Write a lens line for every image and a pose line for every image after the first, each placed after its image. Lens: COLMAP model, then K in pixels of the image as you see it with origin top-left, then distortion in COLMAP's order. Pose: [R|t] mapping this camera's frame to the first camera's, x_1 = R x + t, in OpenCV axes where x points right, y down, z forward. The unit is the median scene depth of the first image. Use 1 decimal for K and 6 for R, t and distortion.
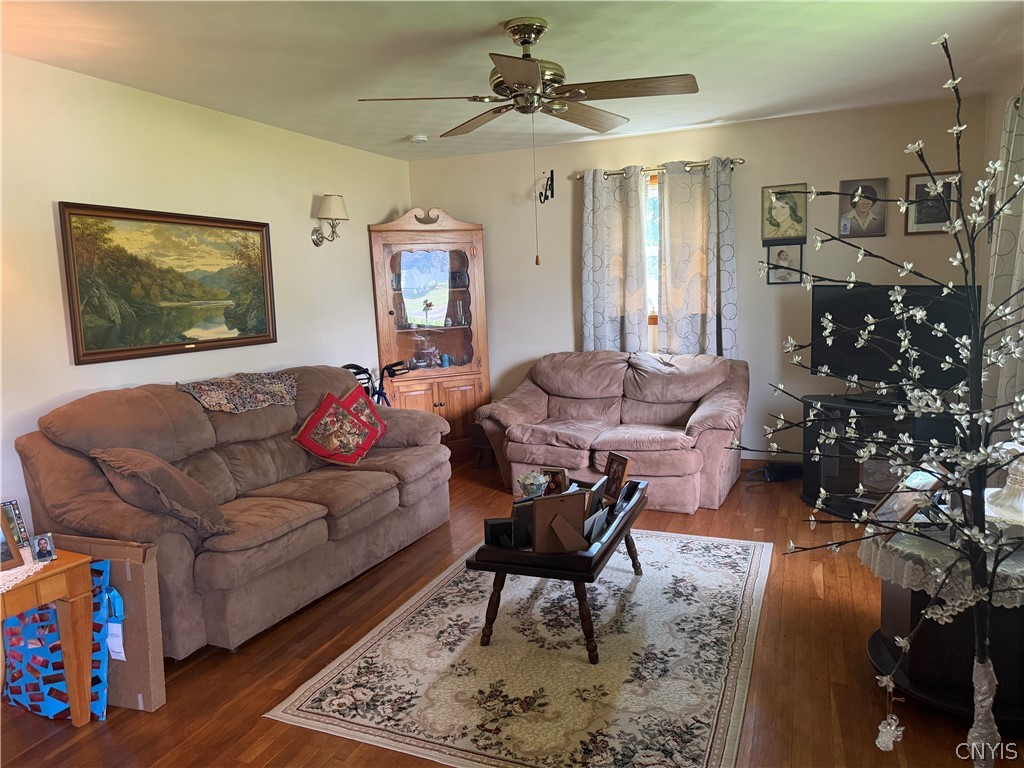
lens RADIAL K [[727.7, 0, 514.1], [0, 727.7, 380.9], [0, 0, 1]] dist [0.072093, -0.087098]
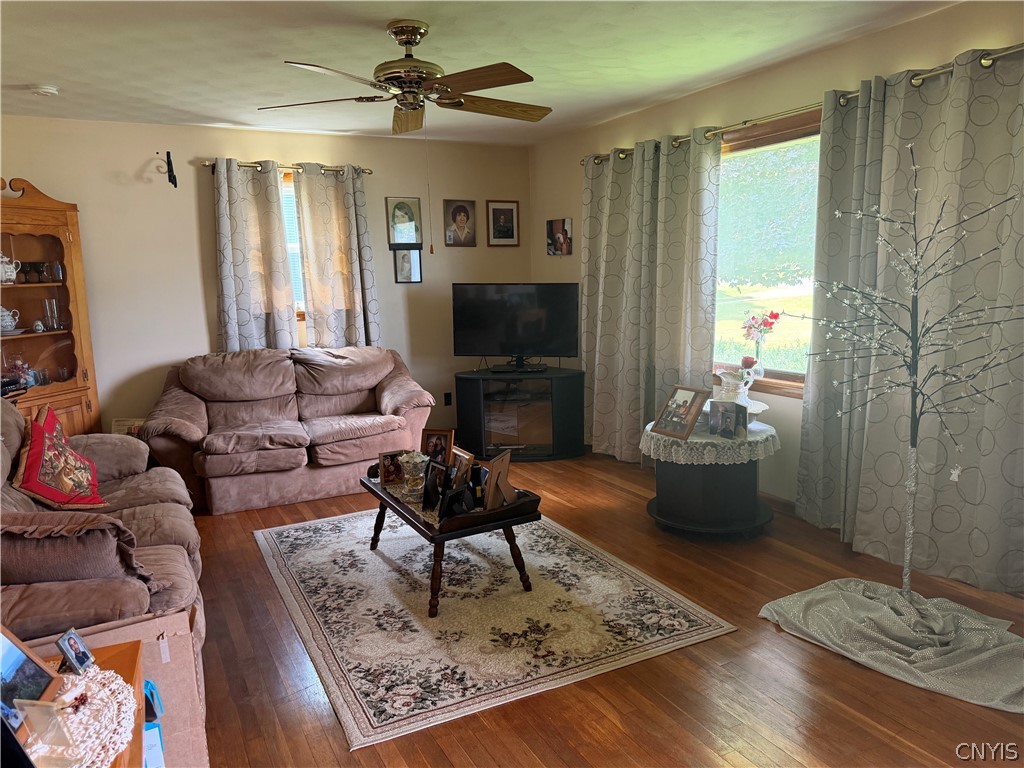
lens RADIAL K [[727.7, 0, 515.1], [0, 727.7, 382.1], [0, 0, 1]] dist [0.072093, -0.087098]
pose [[0.638826, -0.093336, 0.763669, -0.435561], [0.103772, 0.993996, 0.034679, 0.003056], [-0.762321, 0.057094, 0.644676, 0.132391]]
